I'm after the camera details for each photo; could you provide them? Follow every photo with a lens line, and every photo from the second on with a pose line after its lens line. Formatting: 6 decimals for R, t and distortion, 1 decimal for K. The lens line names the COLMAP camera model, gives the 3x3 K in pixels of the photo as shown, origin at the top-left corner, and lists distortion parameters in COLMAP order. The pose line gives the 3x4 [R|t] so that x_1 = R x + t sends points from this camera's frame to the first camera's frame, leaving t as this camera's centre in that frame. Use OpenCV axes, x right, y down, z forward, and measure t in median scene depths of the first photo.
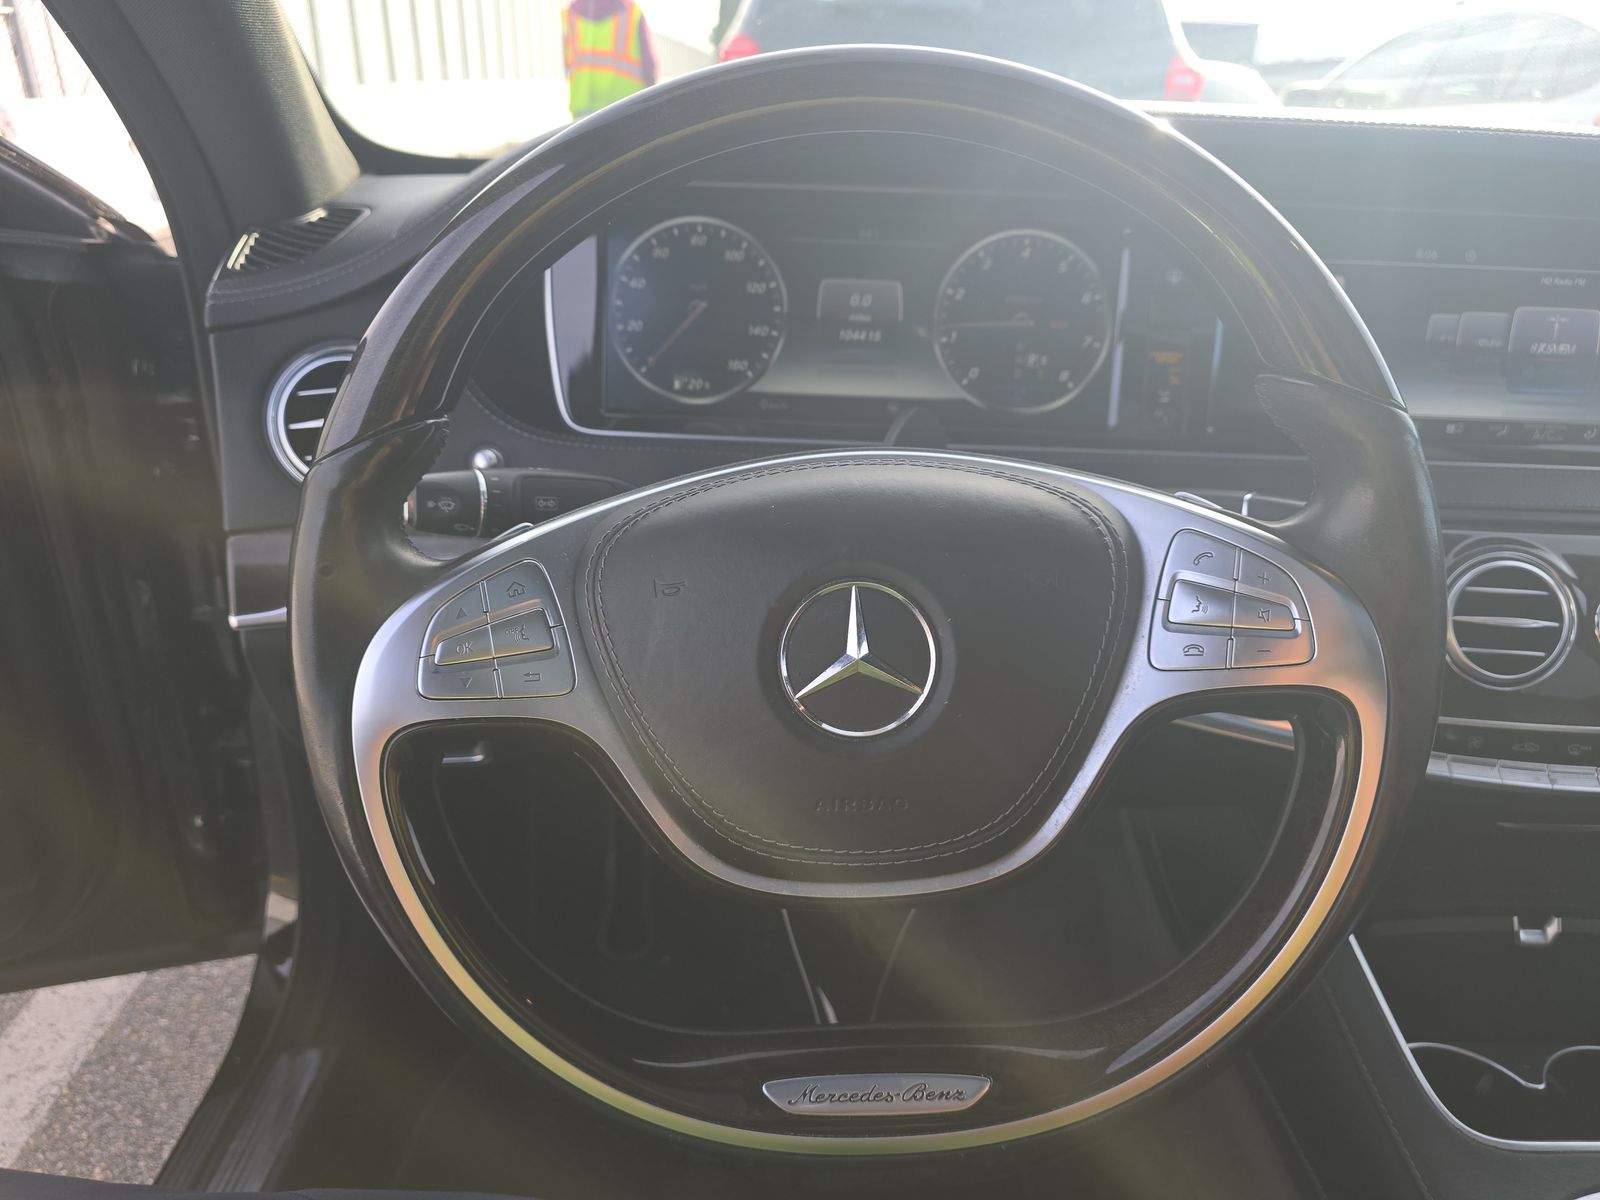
lens RADIAL K [[1130.0, 0, 803.4], [0, 1130.0, 603.6], [0, 0, 1]] dist [0.053038, -0.047369]
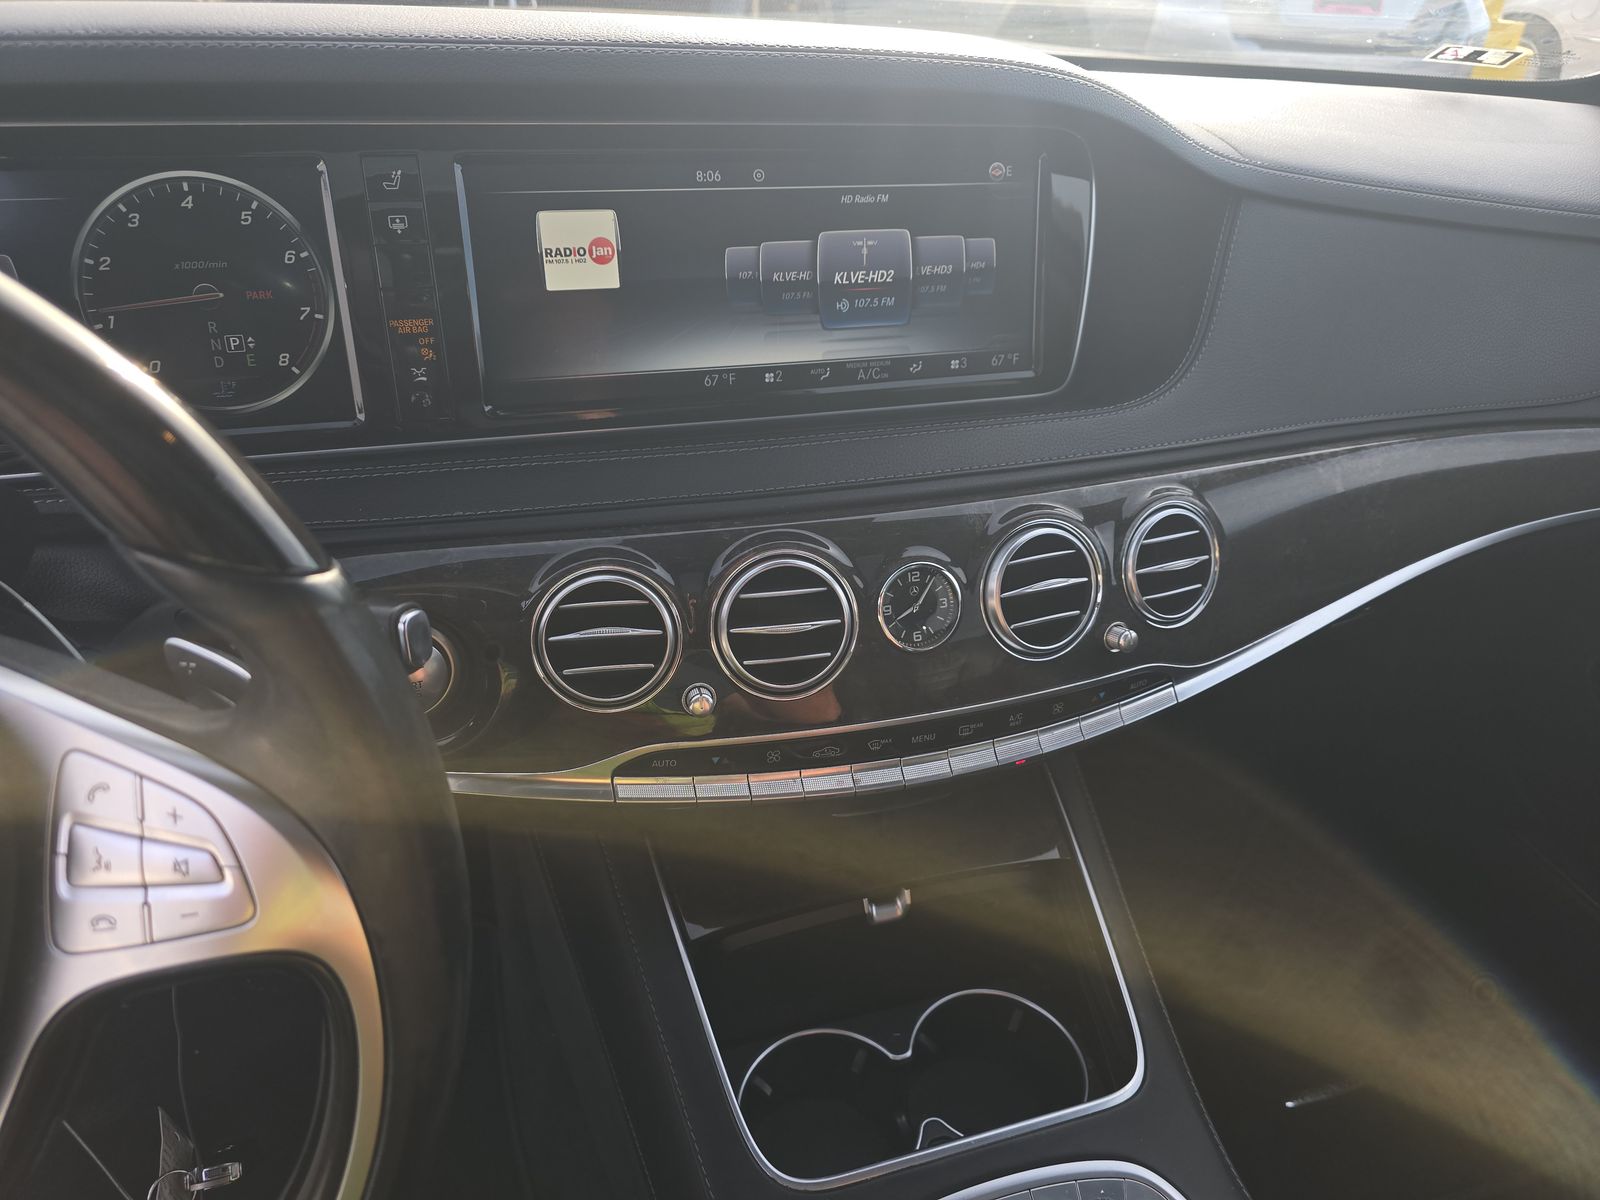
lens RADIAL K [[1130.0, 0, 803.4], [0, 1130.0, 603.6], [0, 0, 1]] dist [0.053038, -0.047369]
pose [[0.959864, -0.150912, 0.236405, 0.366477], [0.110779, 0.978360, 0.174759, -0.135167], [-0.257662, -0.141556, 0.955810, 0.131064]]
